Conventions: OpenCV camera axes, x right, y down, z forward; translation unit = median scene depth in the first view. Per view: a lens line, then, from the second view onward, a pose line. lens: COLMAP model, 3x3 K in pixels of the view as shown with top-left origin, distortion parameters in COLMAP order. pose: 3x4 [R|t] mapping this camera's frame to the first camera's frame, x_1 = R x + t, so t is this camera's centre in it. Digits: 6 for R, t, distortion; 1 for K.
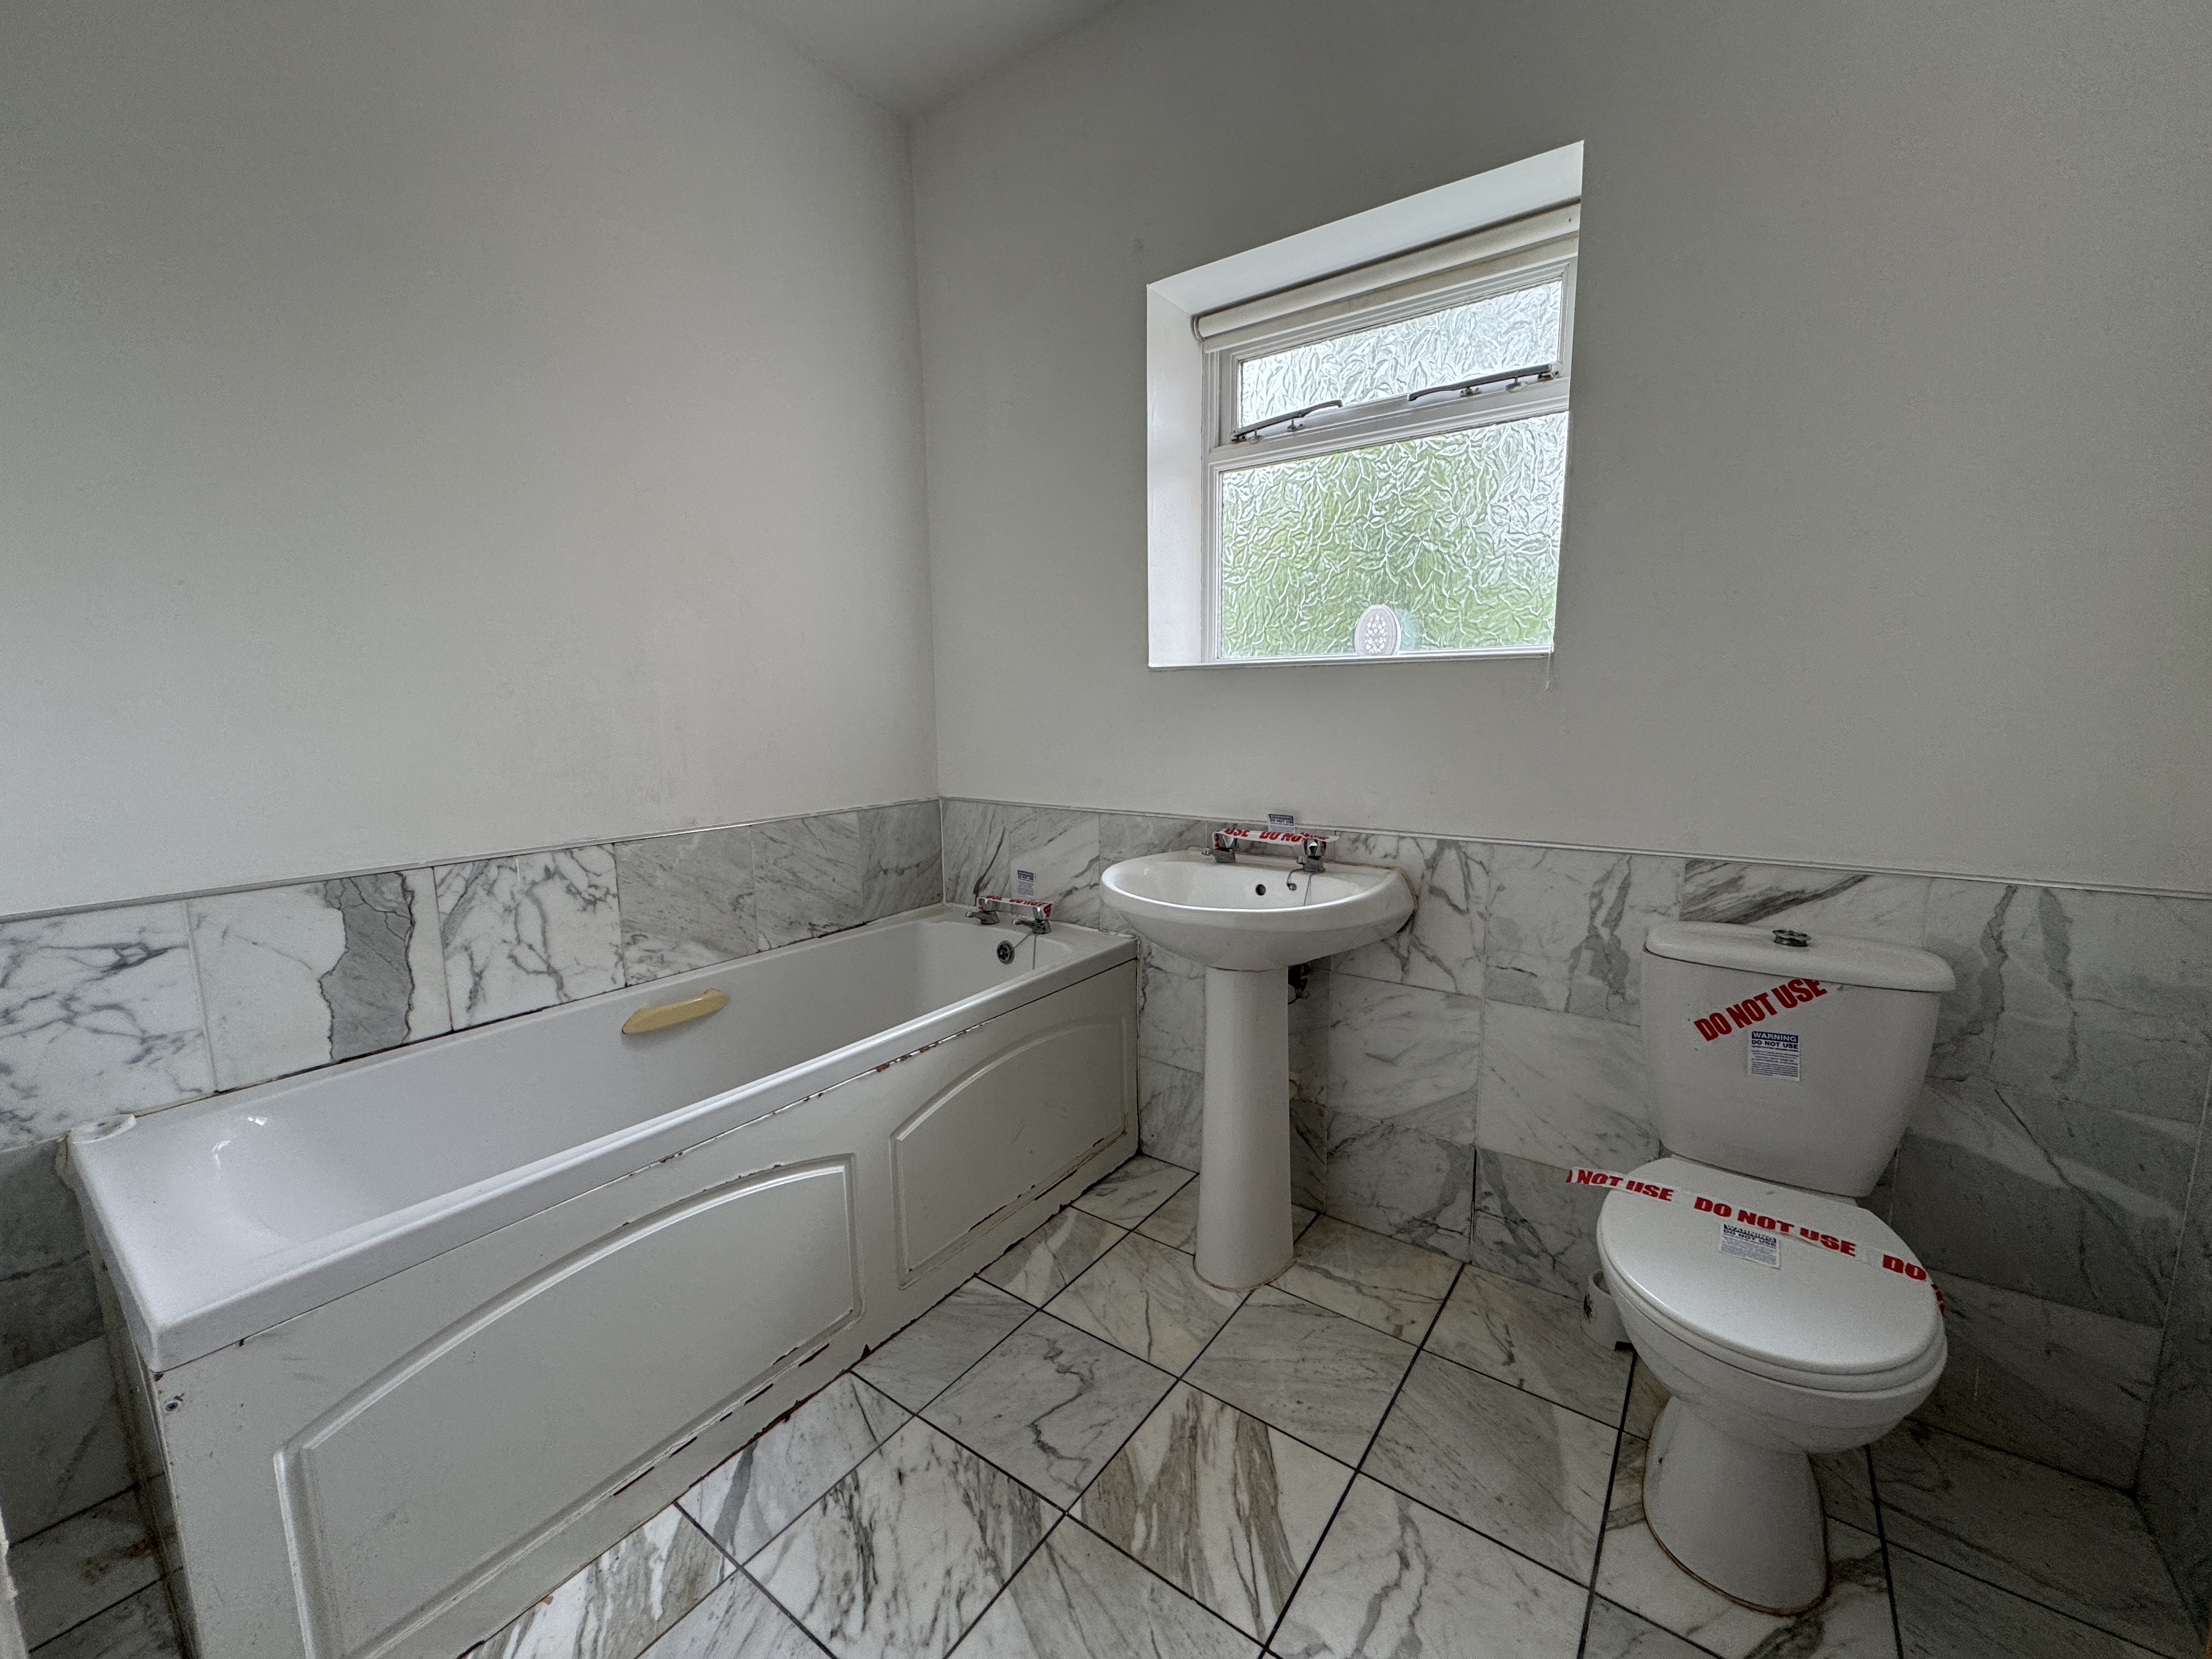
lens RADIAL K [[881.1, 0, 1108.1], [0, 881.1, 825.6], [0, 0, 1]] dist [-0.000588, -0.000063]
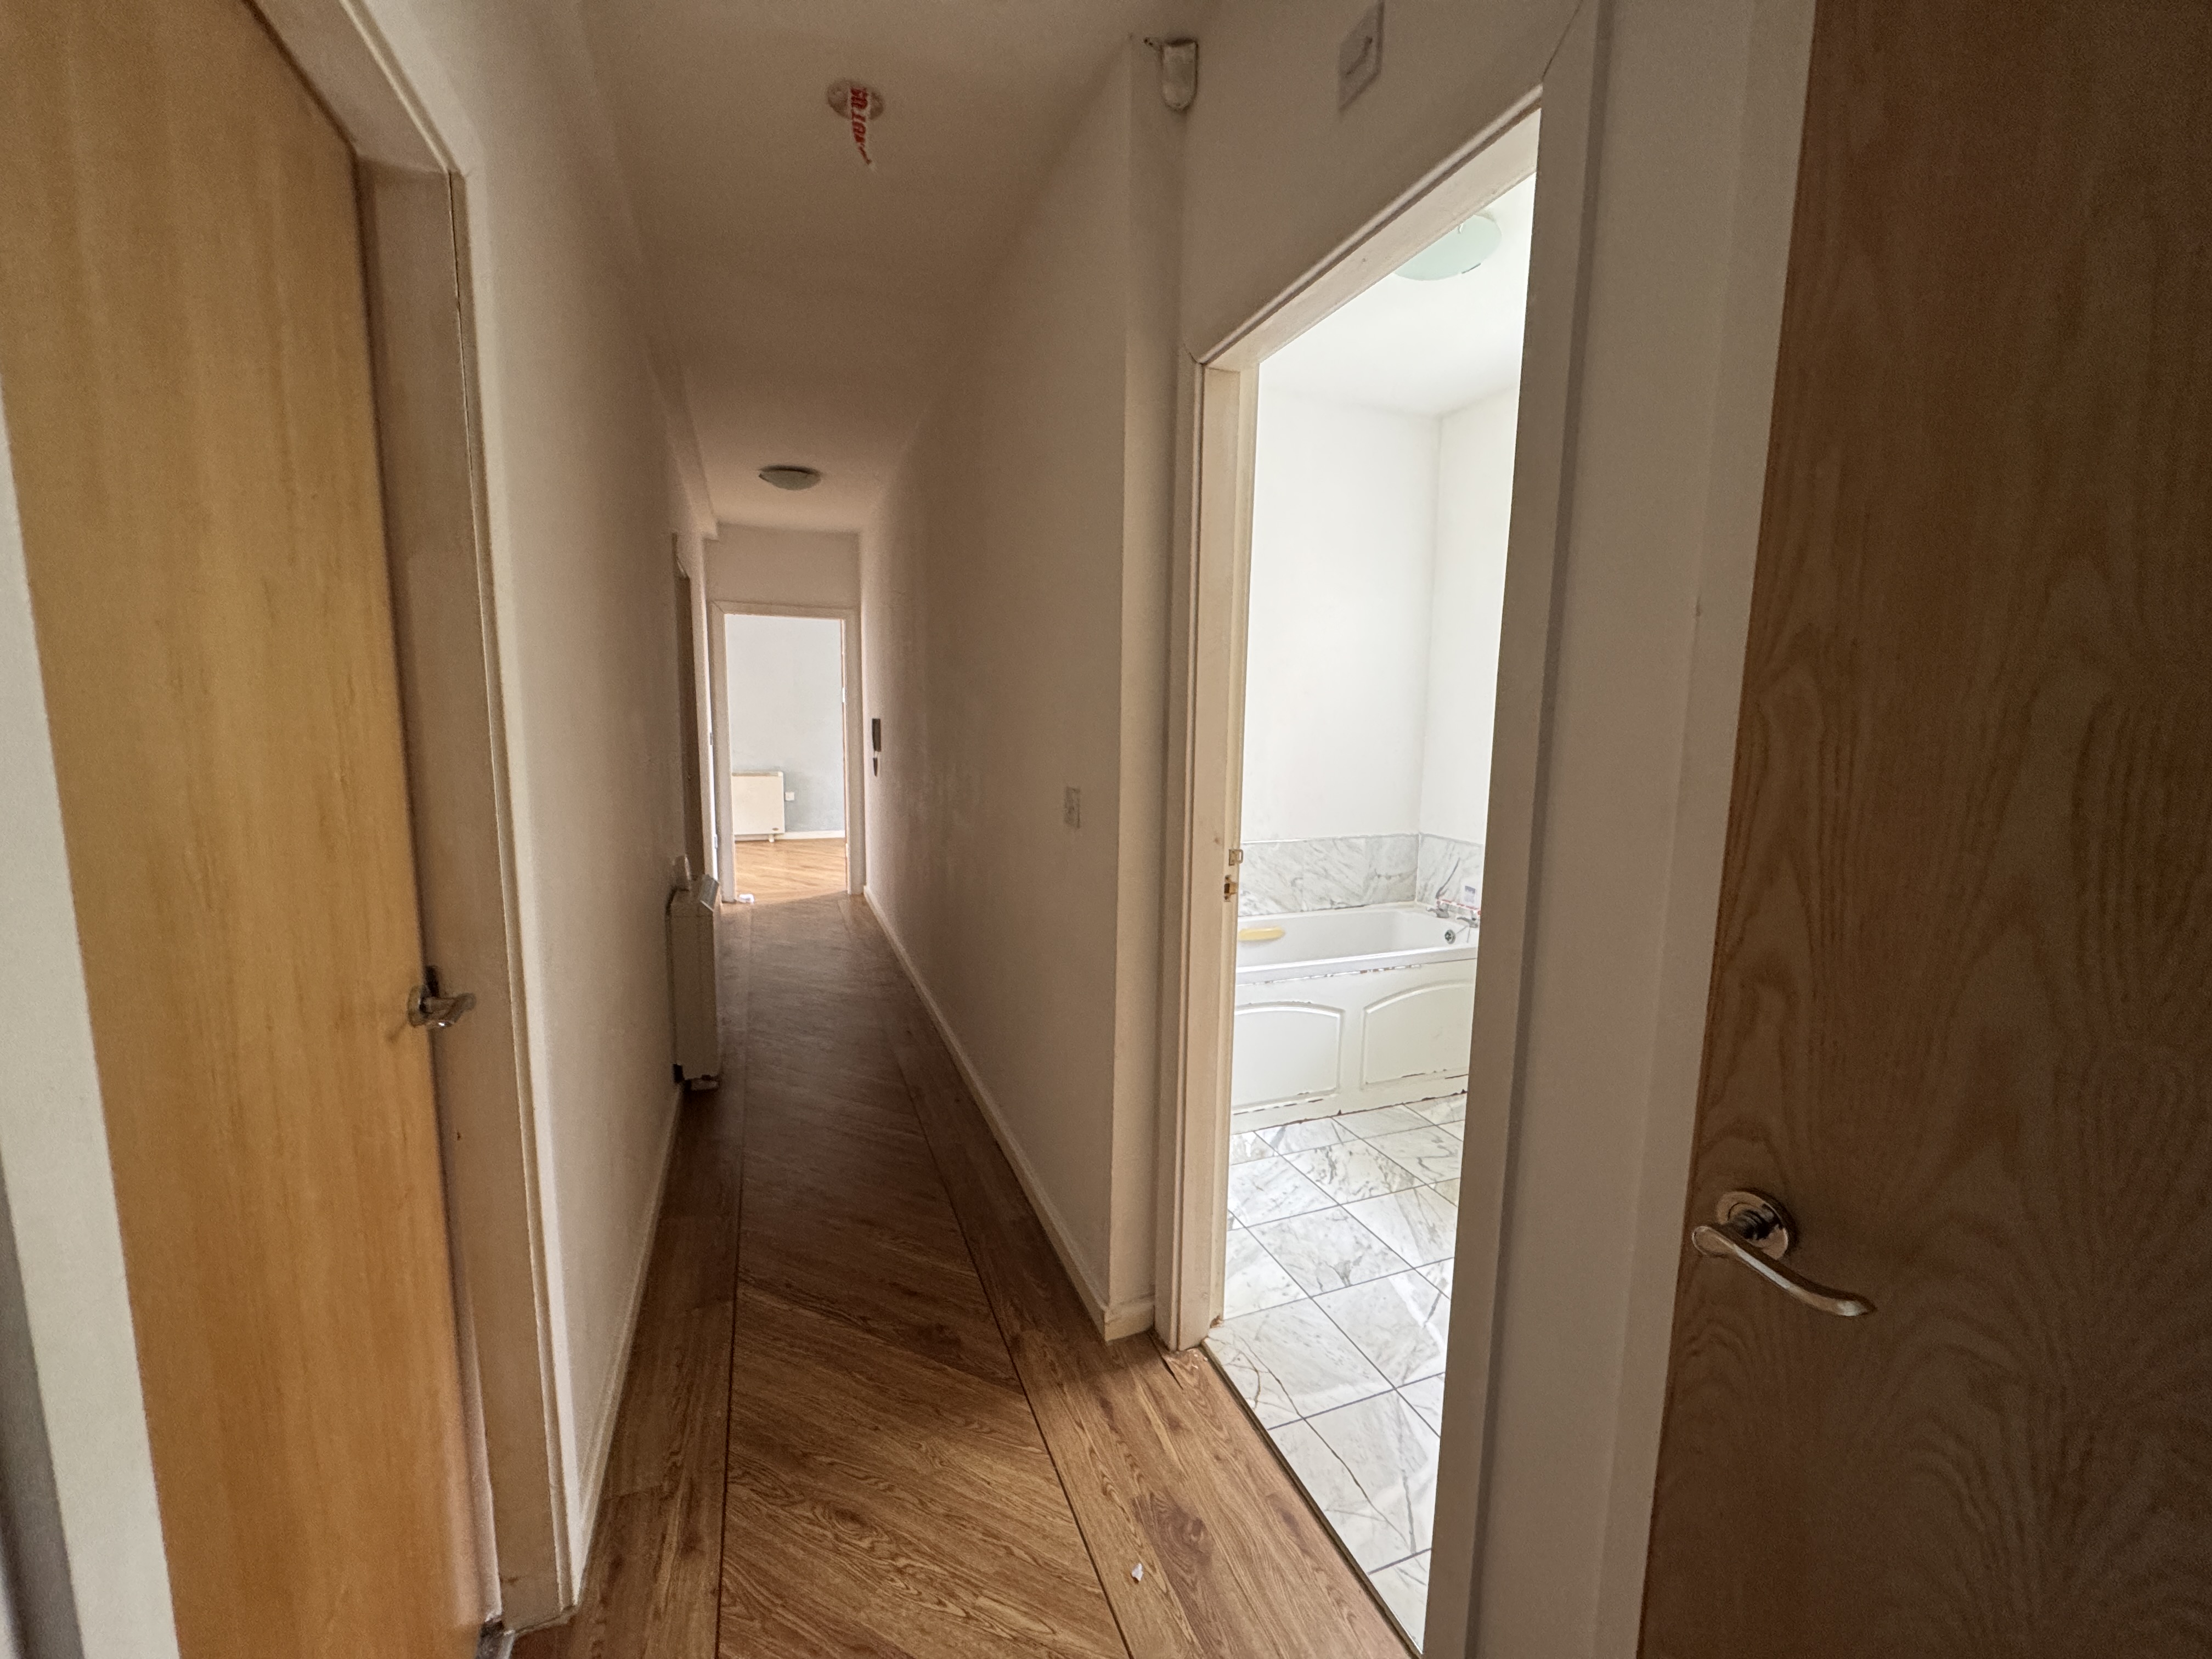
lens RADIAL K [[881.1, 0, 1107.4], [0, 881.1, 825.8], [0, 0, 1]] dist [-0.000588, -0.000063]
pose [[0.838401, 0.093059, -0.537051, 0.228036], [-0.099562, 0.994887, 0.016964, -0.020859], [0.535884, 0.039247, 0.843379, -0.764759]]
